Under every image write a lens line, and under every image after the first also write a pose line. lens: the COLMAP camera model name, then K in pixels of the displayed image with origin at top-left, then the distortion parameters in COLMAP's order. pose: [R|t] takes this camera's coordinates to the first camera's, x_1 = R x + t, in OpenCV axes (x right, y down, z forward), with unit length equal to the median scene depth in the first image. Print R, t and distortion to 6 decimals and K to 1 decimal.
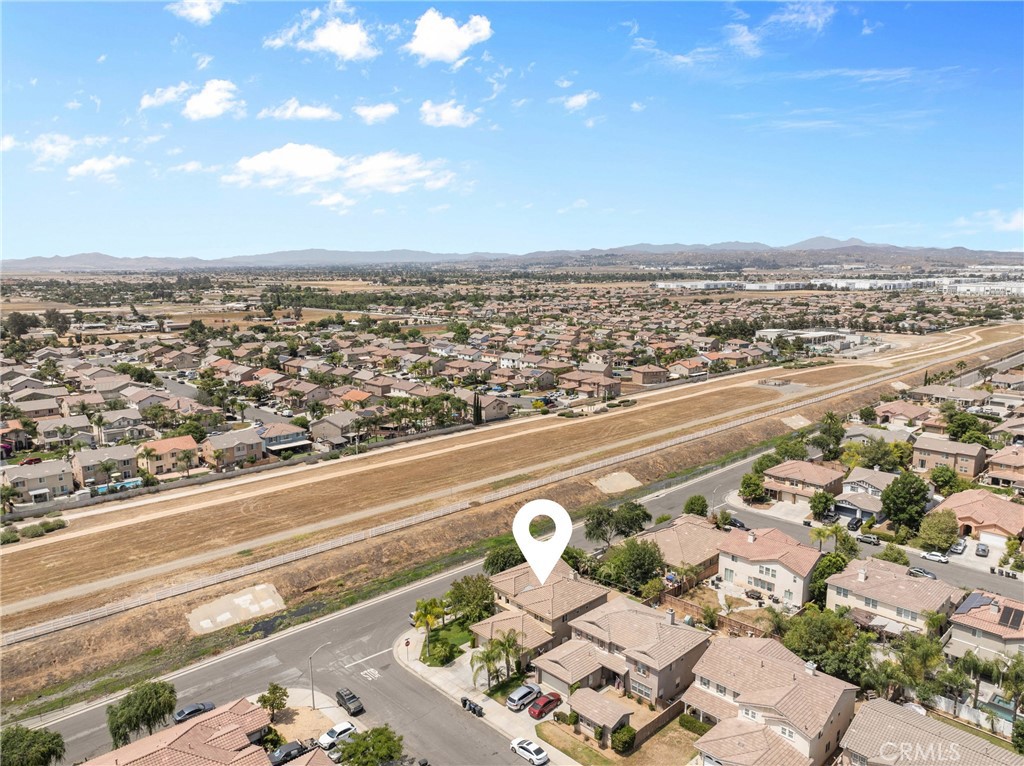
lens RADIAL K [[721.3, 0, 512.0], [0, 721.3, 383.0], [0, 0, 1]] dist [-0.045164, 0.009451]
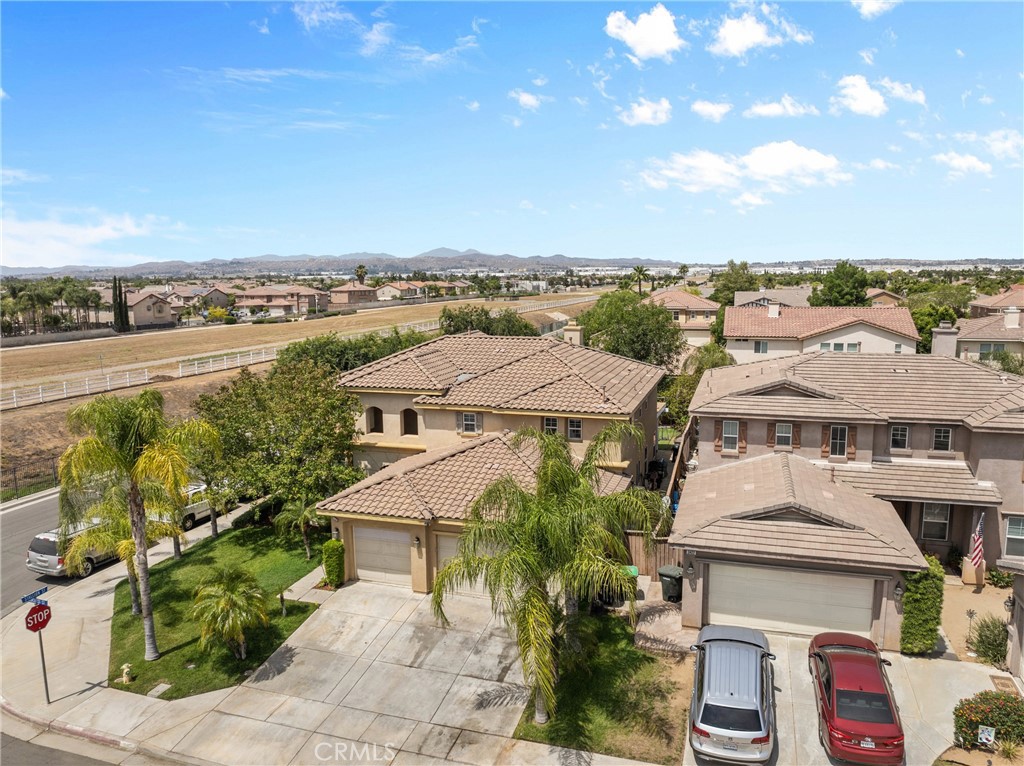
lens RADIAL K [[721.3, 0, 512.0], [0, 721.3, 383.0], [0, 0, 1]] dist [-0.045164, 0.009451]
pose [[0.875210, -0.076176, 0.477707, -0.050389], [0.088690, 0.996053, -0.003656, 0.131373], [-0.475543, 0.045568, 0.878512, 0.321475]]
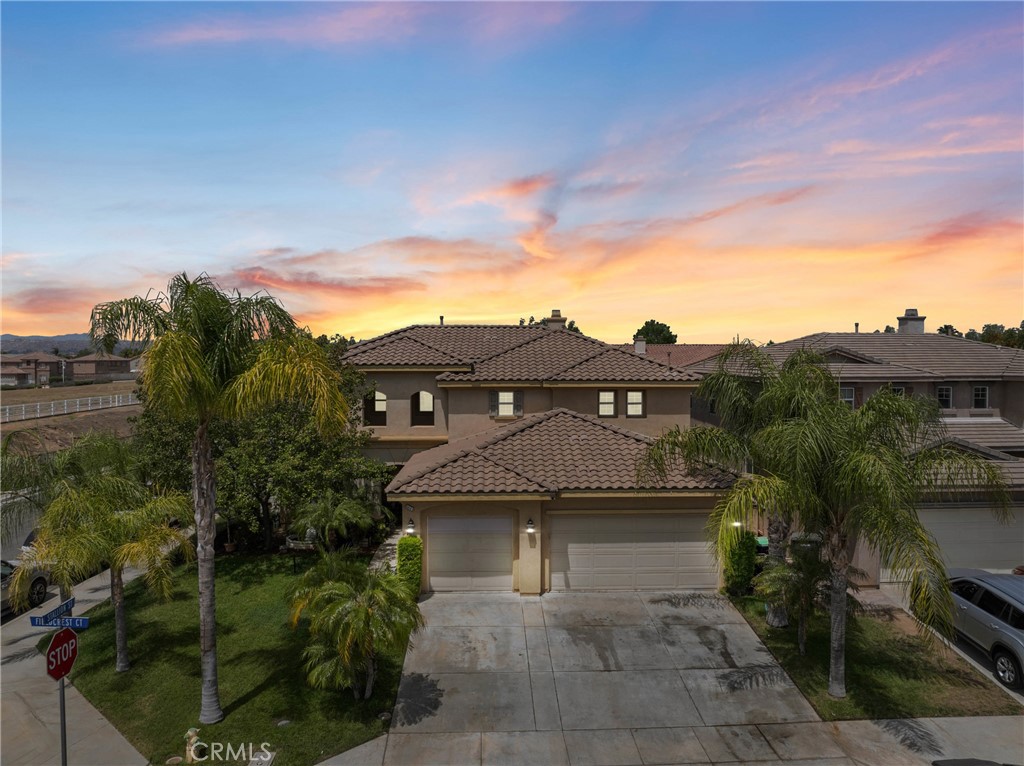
lens RADIAL K [[721.3, 0, 512.0], [0, 721.3, 383.0], [0, 0, 1]] dist [-0.045164, 0.009451]
pose [[0.664230, -0.019865, 0.747264, -0.073331], [0.123717, 0.988783, -0.083685, 0.142253], [-0.737220, 0.148035, 0.659236, 0.362280]]
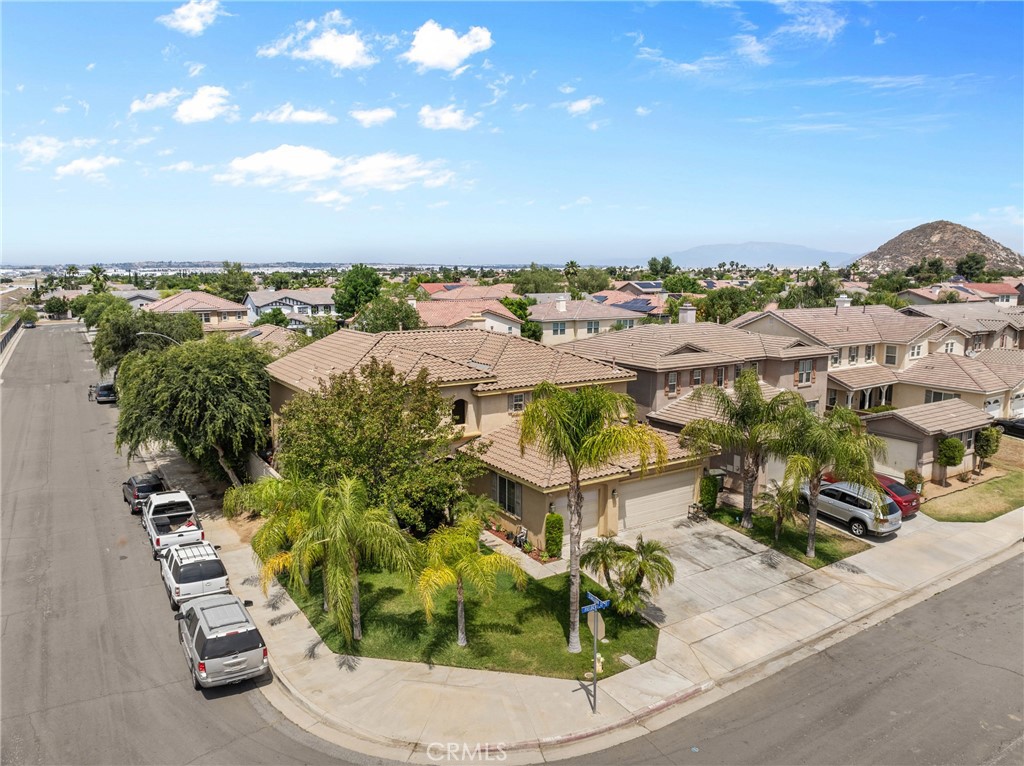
lens RADIAL K [[721.3, 0, 512.0], [0, 721.3, 383.0], [0, 0, 1]] dist [-0.045164, 0.009451]
pose [[0.188503, -0.145700, 0.971205, -0.127529], [0.170318, 0.978798, 0.113781, 0.118249], [-0.967191, 0.143965, 0.209322, 0.400578]]
